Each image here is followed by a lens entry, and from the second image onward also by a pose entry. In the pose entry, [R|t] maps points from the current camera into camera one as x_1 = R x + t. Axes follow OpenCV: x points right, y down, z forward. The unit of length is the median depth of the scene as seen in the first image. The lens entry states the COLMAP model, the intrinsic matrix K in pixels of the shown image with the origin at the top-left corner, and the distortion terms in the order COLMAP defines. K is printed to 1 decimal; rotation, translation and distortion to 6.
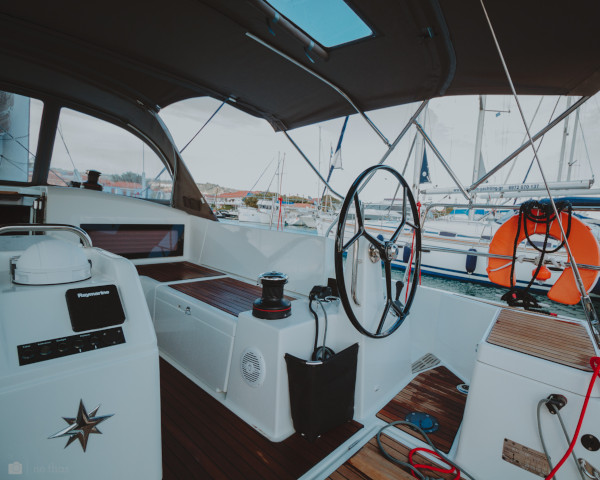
lens RADIAL K [[329.2, 0, 300.0], [0, 329.2, 240.0], [0, 0, 1]] dist [-0.000882, 0.000081]
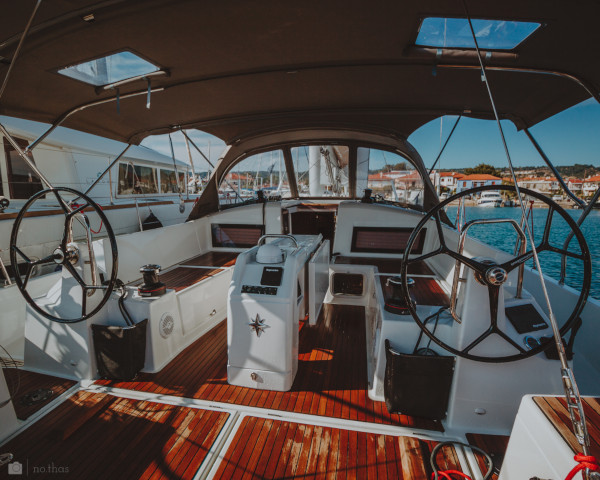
lens RADIAL K [[305.3, 0, 300.0], [0, 305.3, 240.0], [0, 0, 1]] dist [0.001003, -0.000030]
pose [[0.520893, 0.074242, -0.850387, 0.381277], [-0.040327, 0.997239, 0.062361, -0.054971], [0.852669, 0.001810, 0.522449, 0.032322]]
